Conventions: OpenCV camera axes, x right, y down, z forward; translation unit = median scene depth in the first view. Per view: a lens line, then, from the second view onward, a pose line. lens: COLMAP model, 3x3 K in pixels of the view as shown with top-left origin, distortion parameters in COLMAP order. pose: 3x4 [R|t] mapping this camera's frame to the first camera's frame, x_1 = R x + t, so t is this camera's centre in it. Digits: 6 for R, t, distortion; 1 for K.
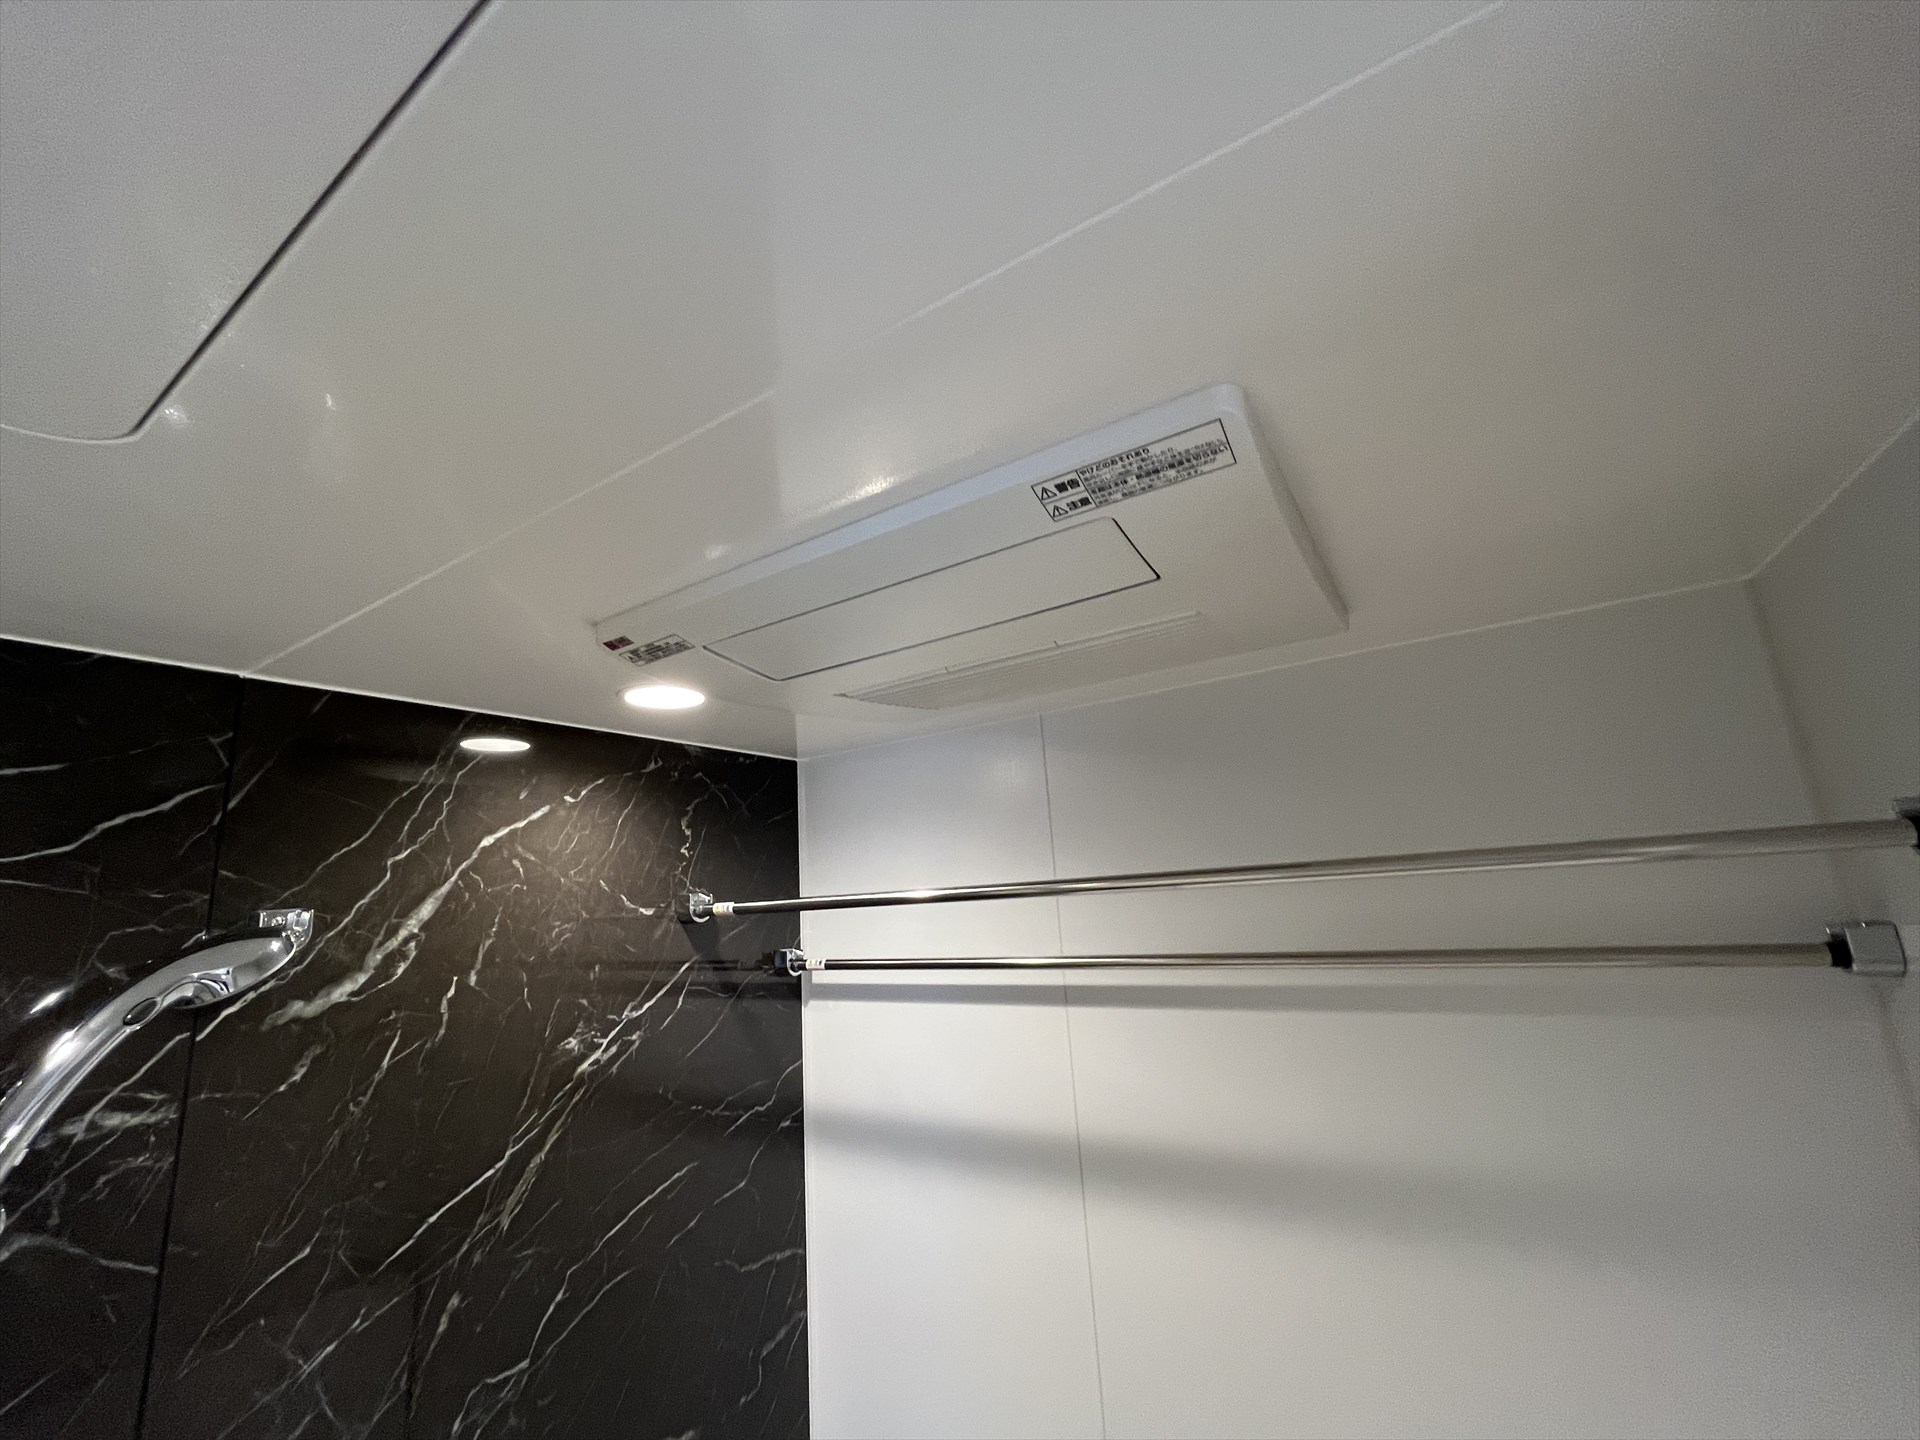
lens RADIAL K [[780.4, 0, 957.2], [0, 780.4, 720.7], [0, 0, 1]] dist [-0.002118, -0.000193]
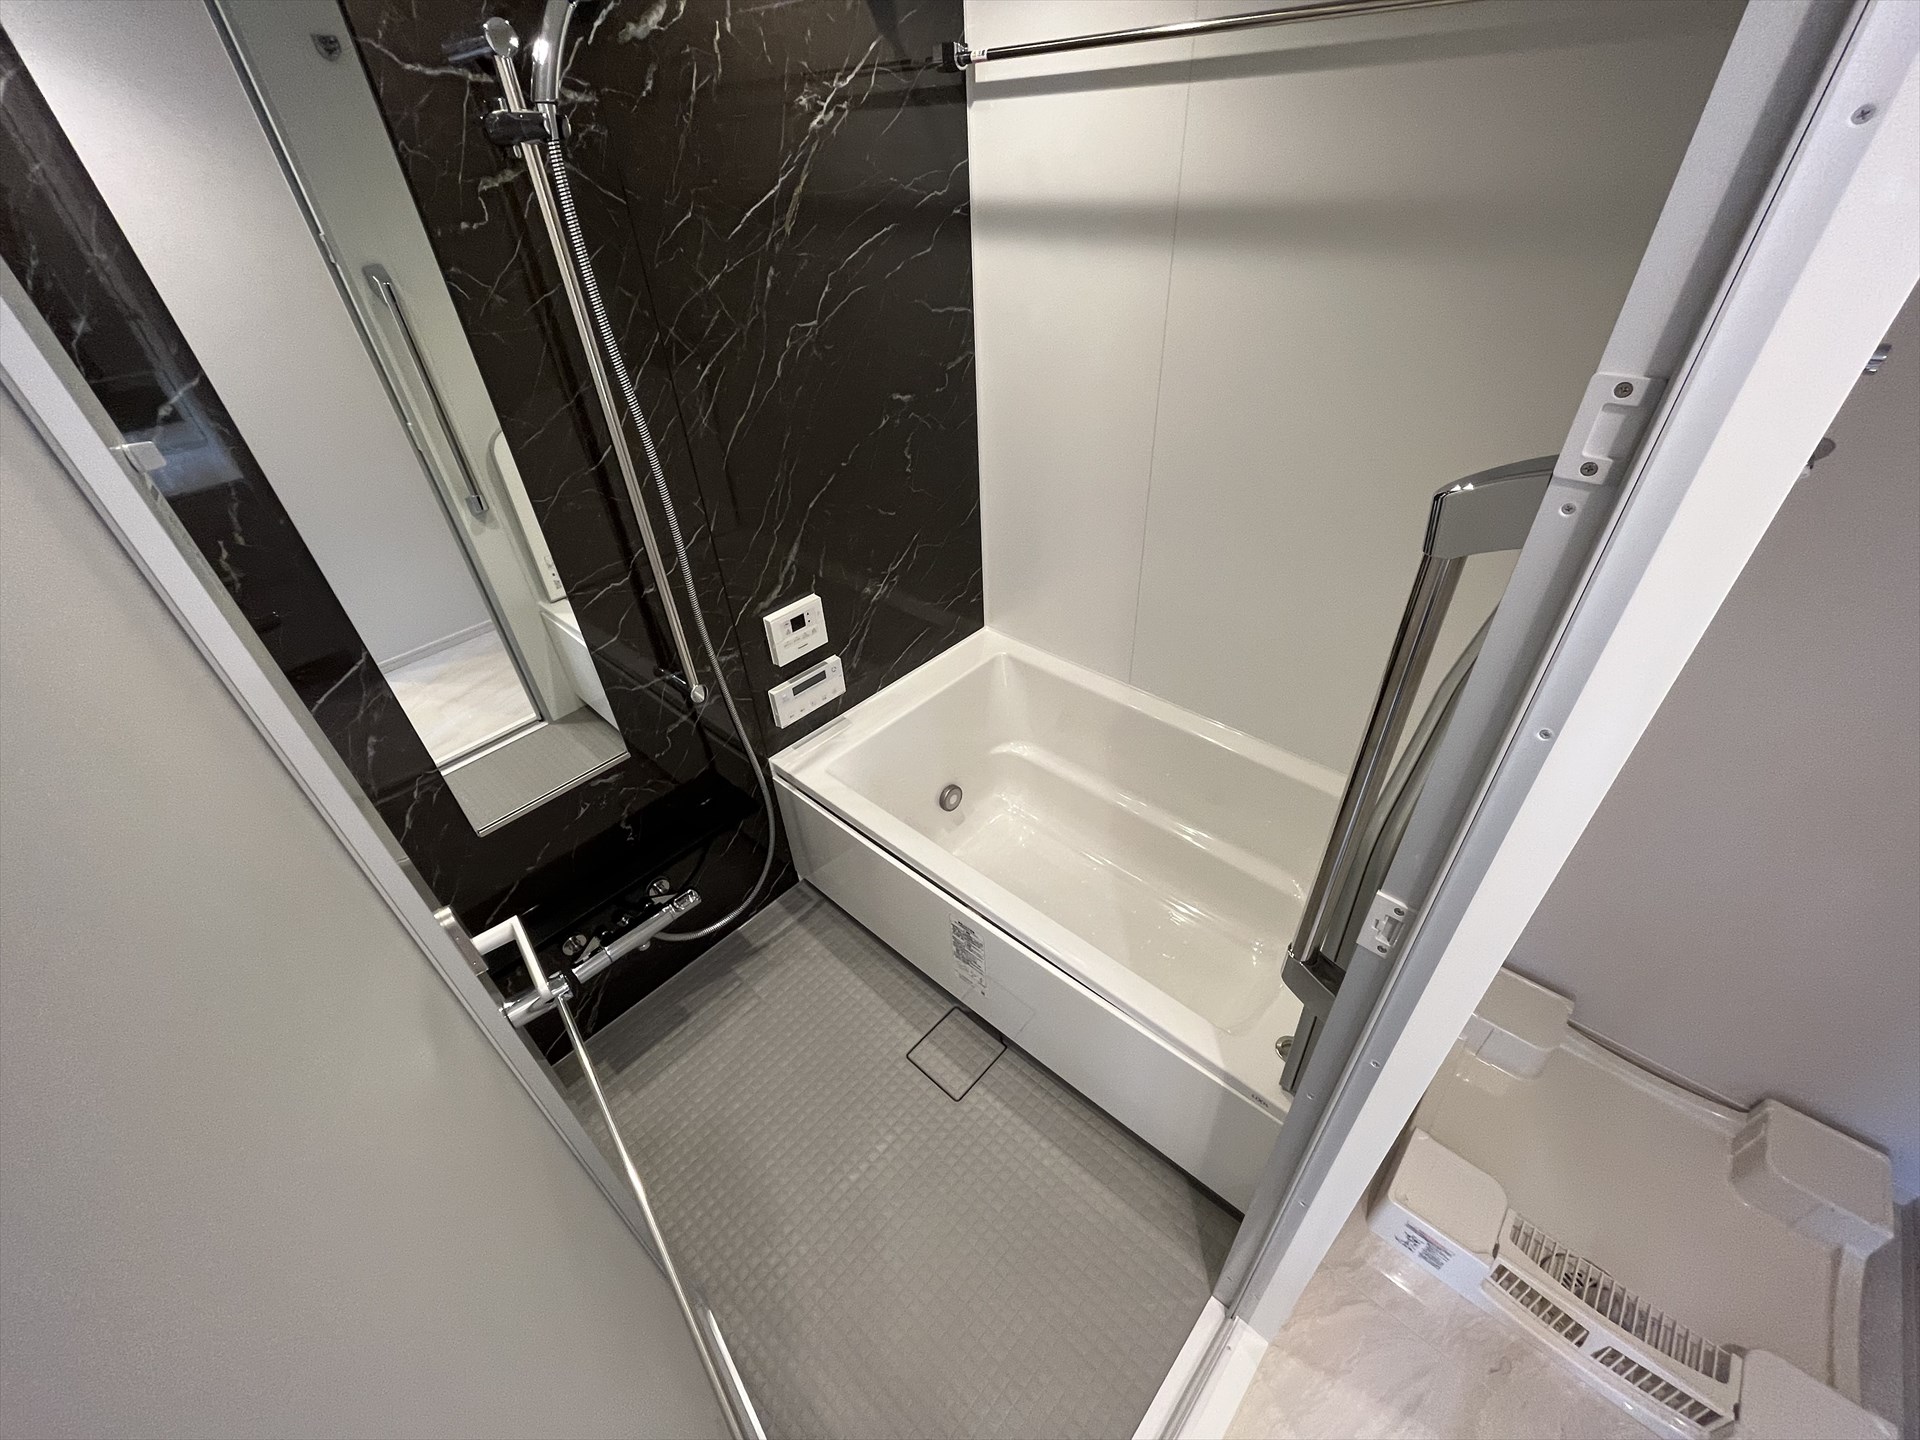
lens RADIAL K [[780.4, 0, 959.9], [0, 780.4, 722.4], [0, 0, 1]] dist [-0.002118, -0.000193]
pose [[0.984404, 0.117682, -0.130768, 0.075247], [0.025051, 0.641976, 0.766316, 0.080871], [0.174131, -0.757640, 0.629015, -0.623557]]
